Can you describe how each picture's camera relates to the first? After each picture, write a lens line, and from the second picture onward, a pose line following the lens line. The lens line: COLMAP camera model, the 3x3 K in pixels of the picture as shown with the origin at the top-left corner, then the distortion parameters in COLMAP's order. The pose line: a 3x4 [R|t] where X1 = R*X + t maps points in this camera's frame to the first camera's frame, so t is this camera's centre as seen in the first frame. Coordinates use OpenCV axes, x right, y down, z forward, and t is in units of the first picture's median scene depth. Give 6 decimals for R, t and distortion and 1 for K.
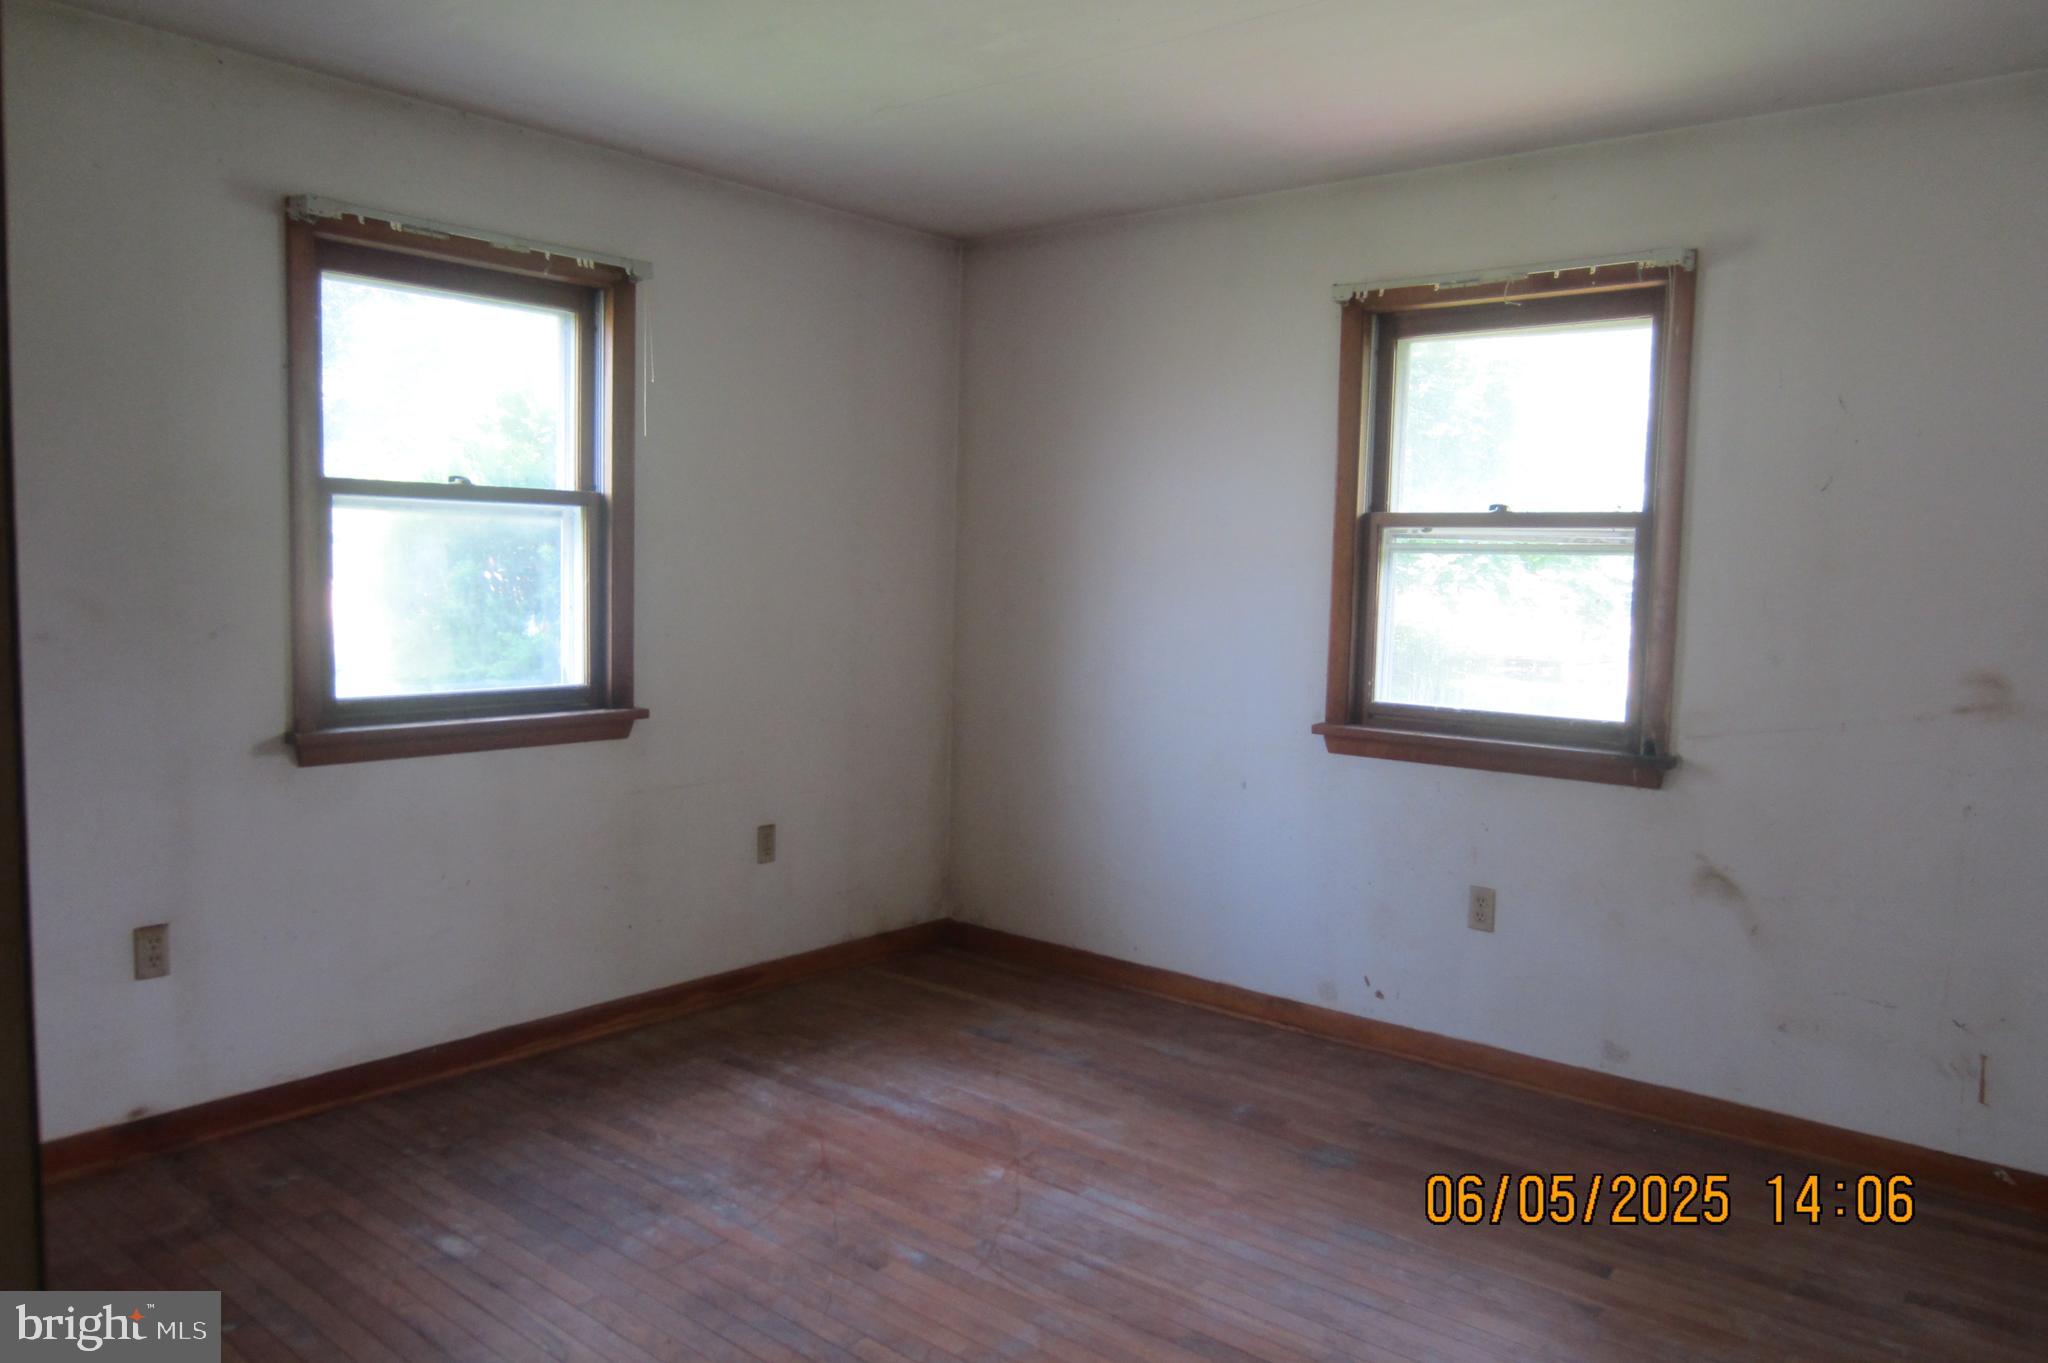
lens RADIAL K [[1472.3, 0, 1018.8], [0, 1472.3, 692.6], [0, 0, 1]] dist [-0.036230, 0.030175]
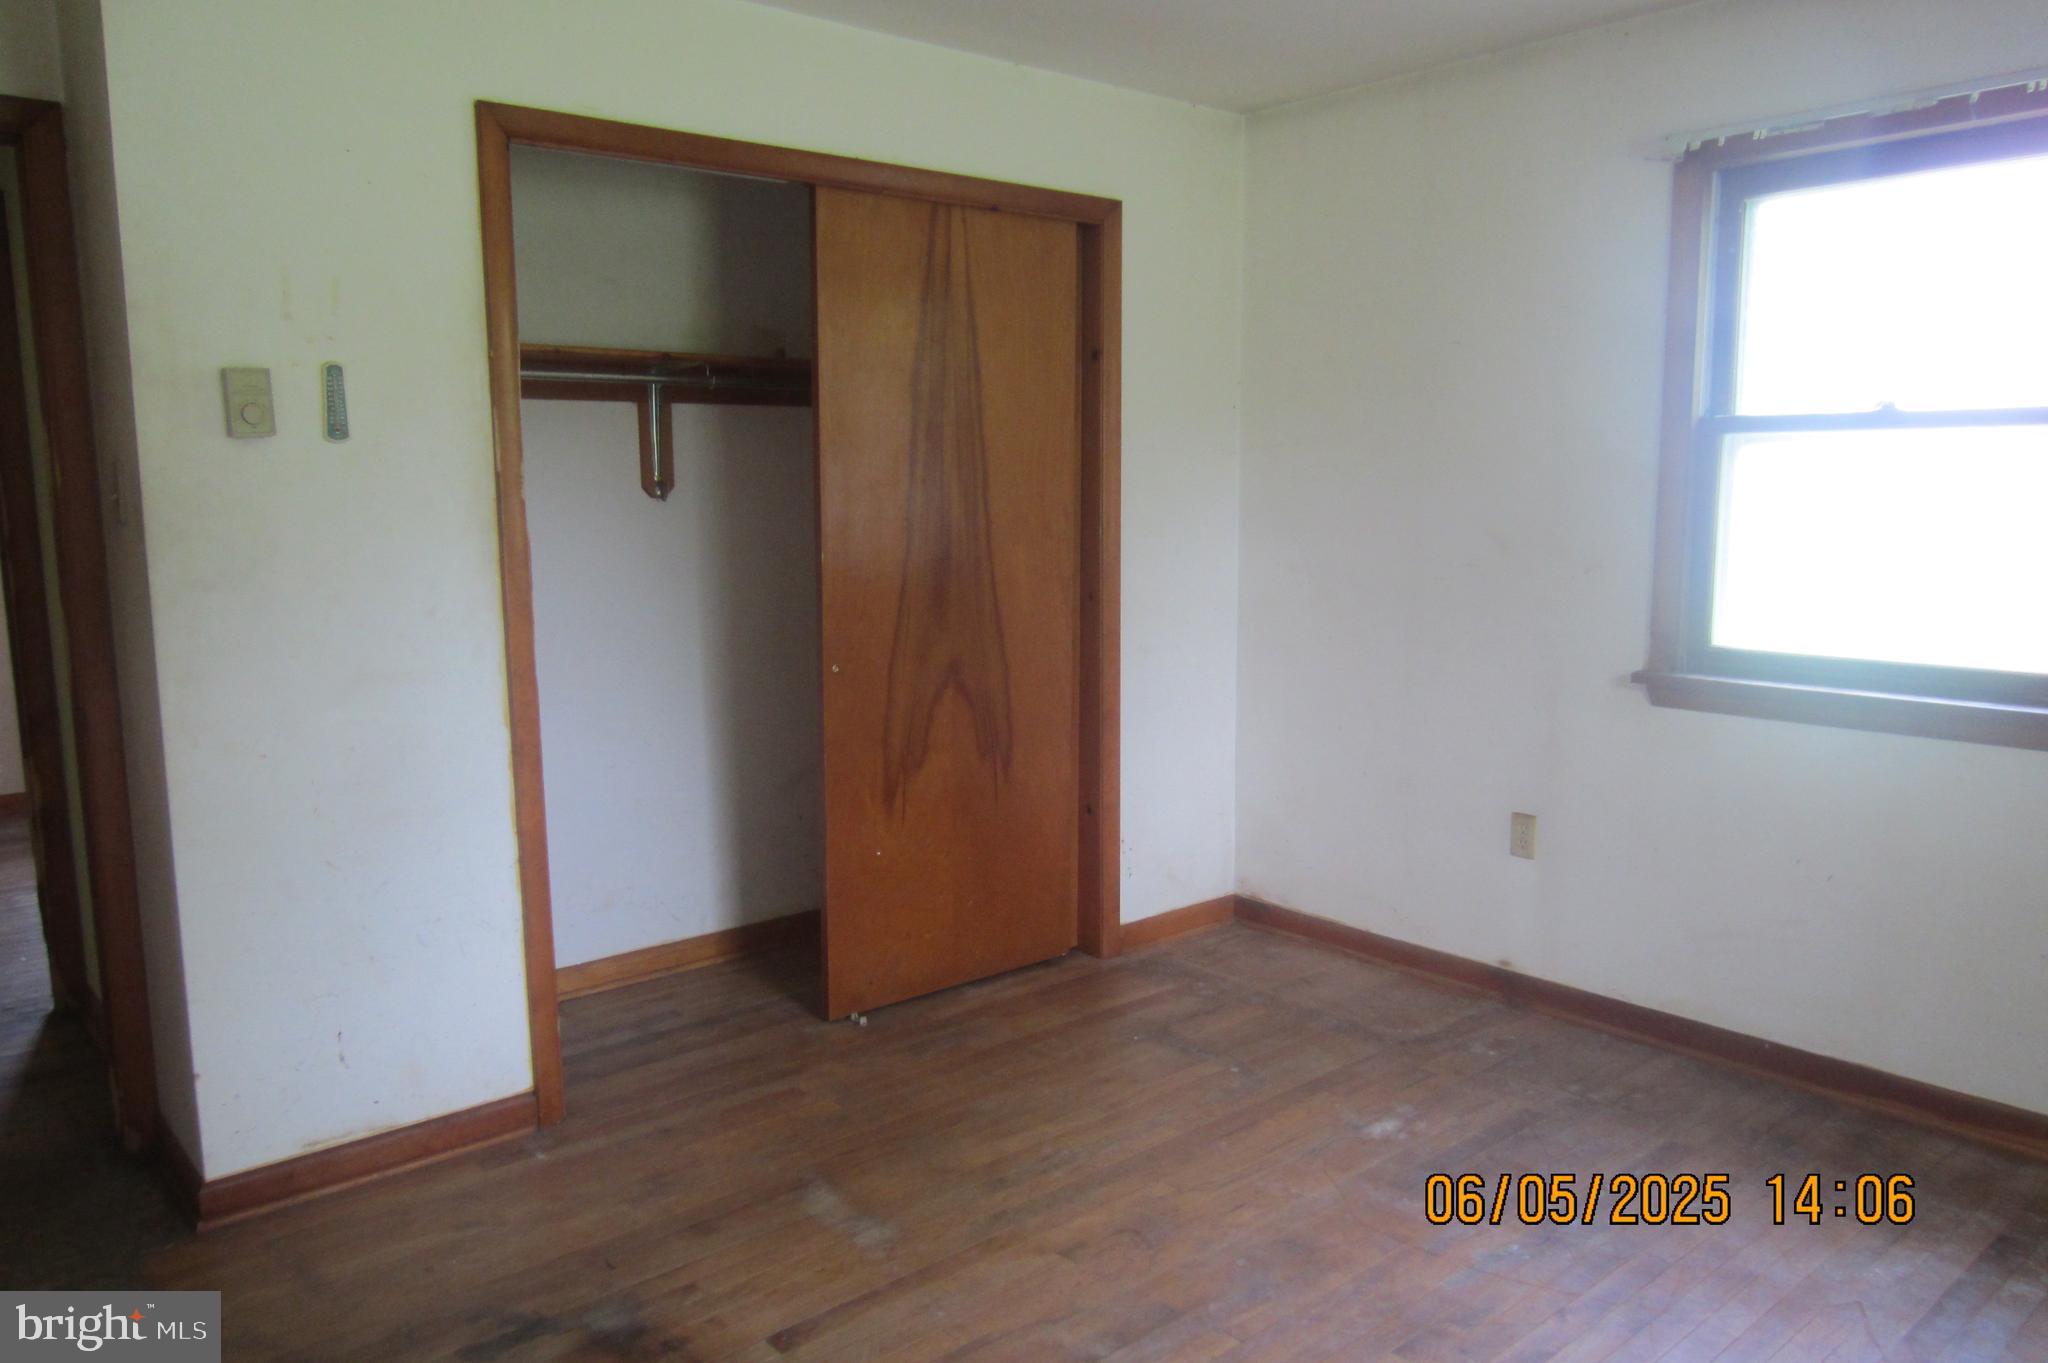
lens RADIAL K [[1472.3, 0, 1018.8], [0, 1472.3, 692.6], [0, 0, 1]] dist [-0.036230, 0.030175]
pose [[-0.159953, 0.126813, -0.978945, 0.598006], [-0.080688, 0.986716, 0.141003, -0.068315], [0.983821, 0.101543, -0.147596, 0.736058]]
